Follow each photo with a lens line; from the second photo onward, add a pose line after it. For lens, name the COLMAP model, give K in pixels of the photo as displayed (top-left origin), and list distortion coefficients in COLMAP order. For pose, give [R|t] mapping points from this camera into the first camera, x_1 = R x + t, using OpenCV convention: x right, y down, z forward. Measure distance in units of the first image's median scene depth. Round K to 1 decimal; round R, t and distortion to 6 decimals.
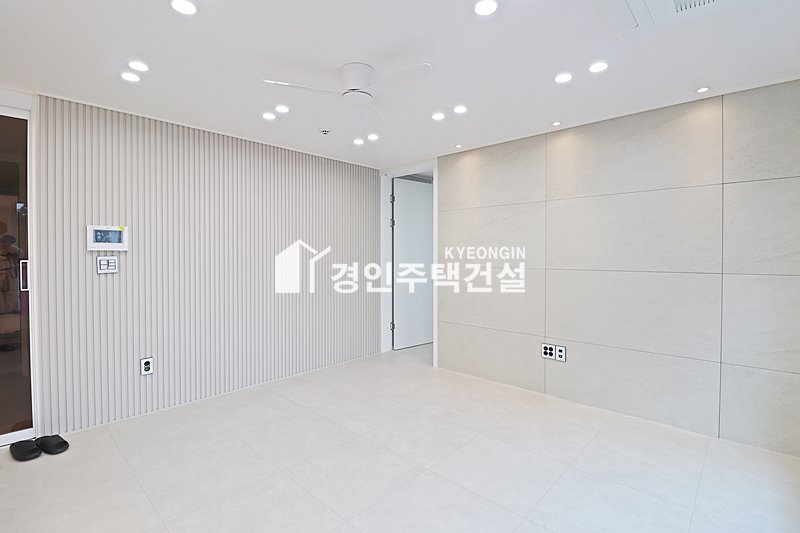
lens RADIAL K [[370.7, 0, 397.4], [0, 370.7, 260.0], [0, 0, 1]] dist [-0.001531, -0.011621]
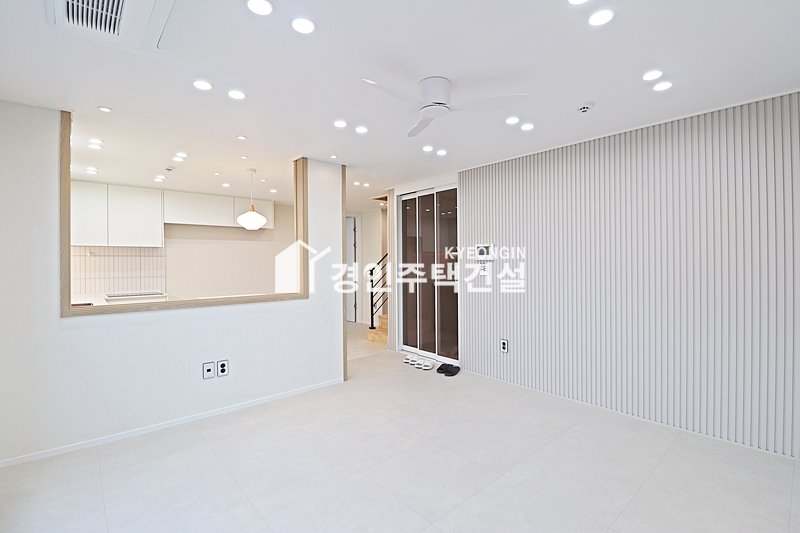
lens RADIAL K [[370.7, 0, 401.4], [0, 370.7, 263.9], [0, 0, 1]] dist [-0.001531, -0.011621]
pose [[-0.084947, 0.002623, -0.996382, 0.707901], [-0.010314, 0.999941, 0.003512, -0.011507], [0.996332, 0.010575, -0.084915, 0.753007]]
